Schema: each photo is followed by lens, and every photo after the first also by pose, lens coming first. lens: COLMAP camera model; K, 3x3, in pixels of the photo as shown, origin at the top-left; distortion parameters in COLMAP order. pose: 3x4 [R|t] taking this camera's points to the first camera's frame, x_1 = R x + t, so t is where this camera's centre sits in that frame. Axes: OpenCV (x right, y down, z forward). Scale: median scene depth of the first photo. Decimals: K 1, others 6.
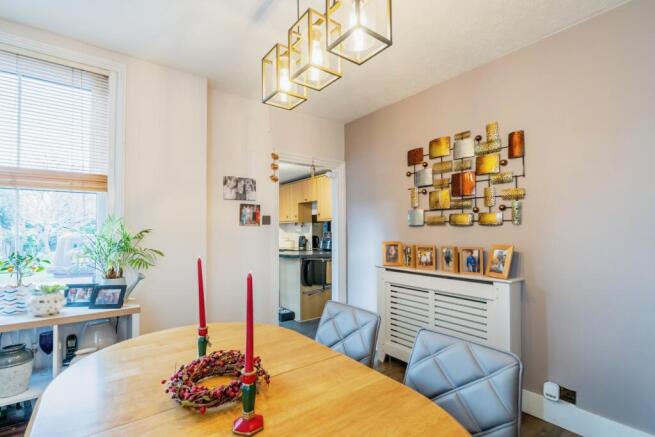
lens RADIAL K [[298.5, 0, 331.3], [0, 298.5, 226.6], [0, 0, 1]] dist [-0.000331, 0.000035]
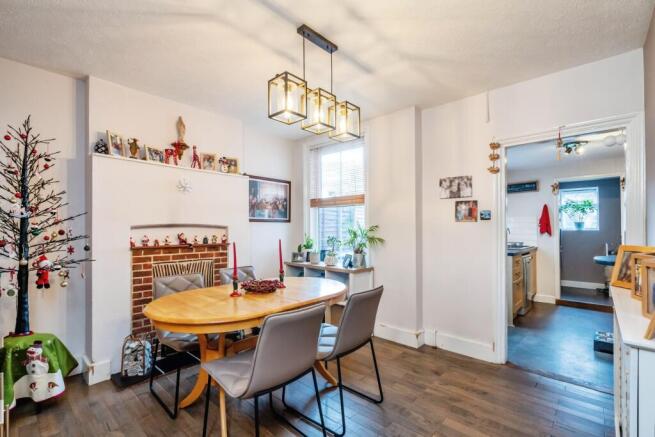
lens RADIAL K [[298.5, 0, 331.3], [0, 298.5, 226.6], [0, 0, 1]] dist [-0.000331, 0.000035]
pose [[0.198996, 0.007965, -0.979968, 0.640273], [0.015769, 0.999811, 0.011328, -0.005205], [0.979874, -0.017707, 0.198832, 0.338698]]
